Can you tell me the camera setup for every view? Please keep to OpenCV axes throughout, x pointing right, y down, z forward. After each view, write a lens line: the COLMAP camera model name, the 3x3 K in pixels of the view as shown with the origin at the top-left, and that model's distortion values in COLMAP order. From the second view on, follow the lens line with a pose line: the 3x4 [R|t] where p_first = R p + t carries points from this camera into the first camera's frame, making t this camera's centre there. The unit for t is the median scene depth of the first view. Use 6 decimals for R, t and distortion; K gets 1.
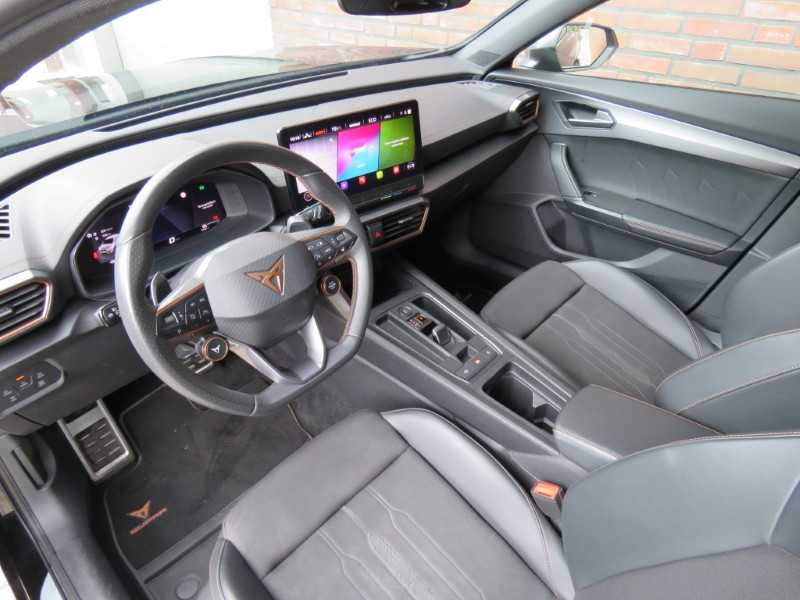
lens RADIAL K [[512.5, 0, 400.0], [0, 512.5, 300.0], [0, 0, 1]] dist [-0.002221, -0.001538]
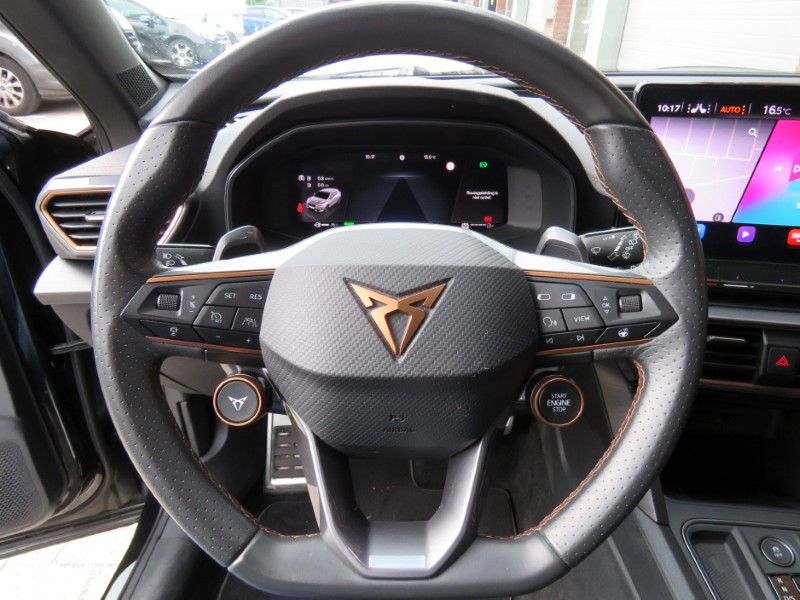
lens RADIAL K [[556.9, 0, 400.0], [0, 556.9, 300.0], [0, 0, 1]] dist [0.000699, 0.002117]
pose [[0.674320, 0.349267, -0.650619, 0.040916], [-0.435491, 0.899639, 0.031591, -0.060625], [0.596356, 0.262036, 0.758747, 0.566383]]
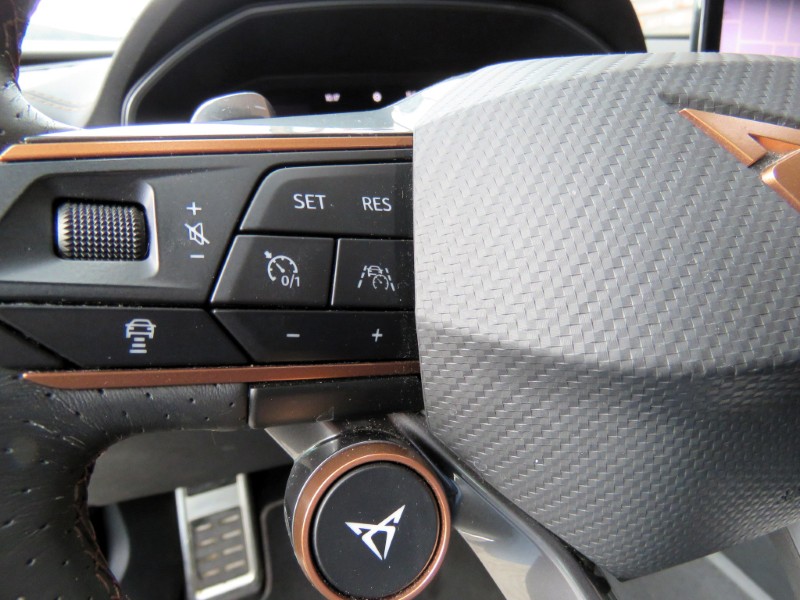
lens RADIAL K [[512.5, 0, 400.0], [0, 512.5, 300.0], [0, 0, 1]] dist [-0.002221, -0.001538]
pose [[0.876846, 0.170530, -0.449511, -0.249528], [-0.261261, 0.953892, -0.147756, 0.043113], [0.403588, 0.246999, 0.880970, 0.718655]]
